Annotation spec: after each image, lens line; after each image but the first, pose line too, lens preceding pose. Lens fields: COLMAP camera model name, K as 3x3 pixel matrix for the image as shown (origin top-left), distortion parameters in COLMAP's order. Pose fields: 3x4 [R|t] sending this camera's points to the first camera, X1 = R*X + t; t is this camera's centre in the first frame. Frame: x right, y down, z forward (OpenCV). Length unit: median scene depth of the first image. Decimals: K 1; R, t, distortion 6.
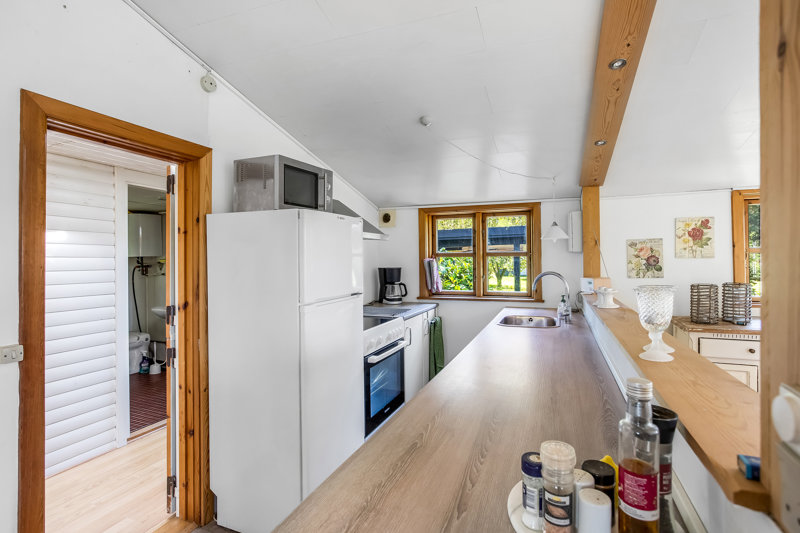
lens RADIAL K [[382.6, 0, 403.5], [0, 382.6, 268.7], [0, 0, 1]] dist [-0.000399, 0.000048]
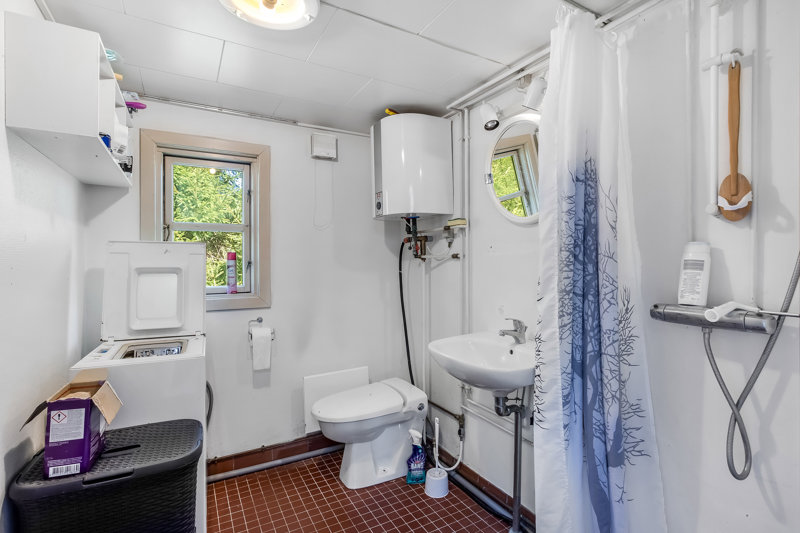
lens RADIAL K [[382.6, 0, 398.9], [0, 382.6, 261.3], [0, 0, 1]] dist [-0.000399, 0.000048]
pose [[0.779117, 0.012694, -0.626749, -0.419451], [-0.010267, 0.999919, 0.007490, 0.017466], [0.626794, 0.000599, 0.779185, 0.643332]]
